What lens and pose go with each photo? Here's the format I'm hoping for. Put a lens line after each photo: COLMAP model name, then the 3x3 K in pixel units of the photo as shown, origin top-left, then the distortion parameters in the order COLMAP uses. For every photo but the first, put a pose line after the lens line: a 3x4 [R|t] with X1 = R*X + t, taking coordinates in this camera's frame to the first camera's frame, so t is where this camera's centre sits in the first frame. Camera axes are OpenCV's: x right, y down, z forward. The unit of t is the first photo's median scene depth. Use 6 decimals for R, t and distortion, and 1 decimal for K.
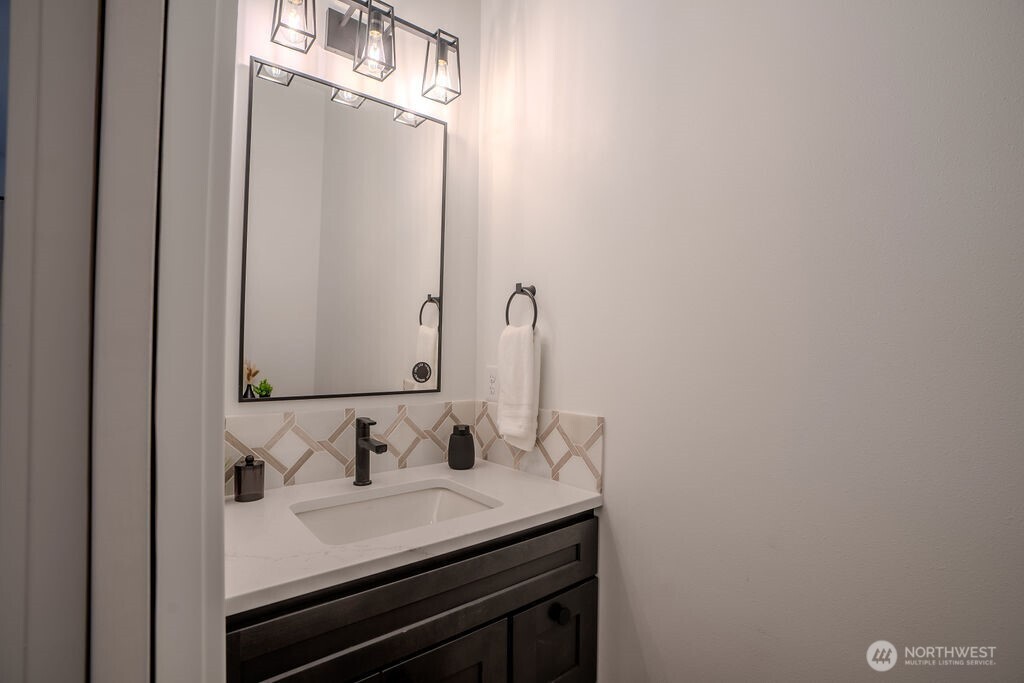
lens RADIAL K [[473.2, 0, 512.0], [0, 473.2, 341.5], [0, 0, 1]] dist [-0.070521, 0.027966]
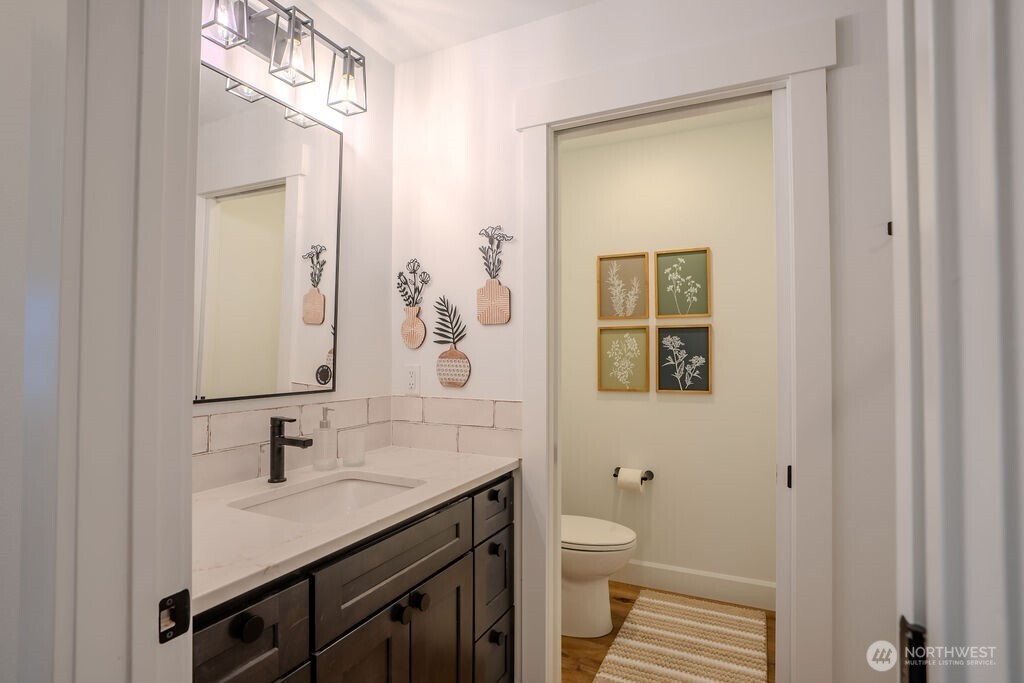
lens RADIAL K [[533.0, 0, 512.0], [0, 533.0, 341.5], [0, 0, 1]] dist [-0.000915, -0.000120]
pose [[0.911134, 0.008089, 0.412031, -0.312372], [-0.007930, 0.999966, -0.002095, -0.004504], [-0.412034, -0.001359, 0.911168, -0.259804]]
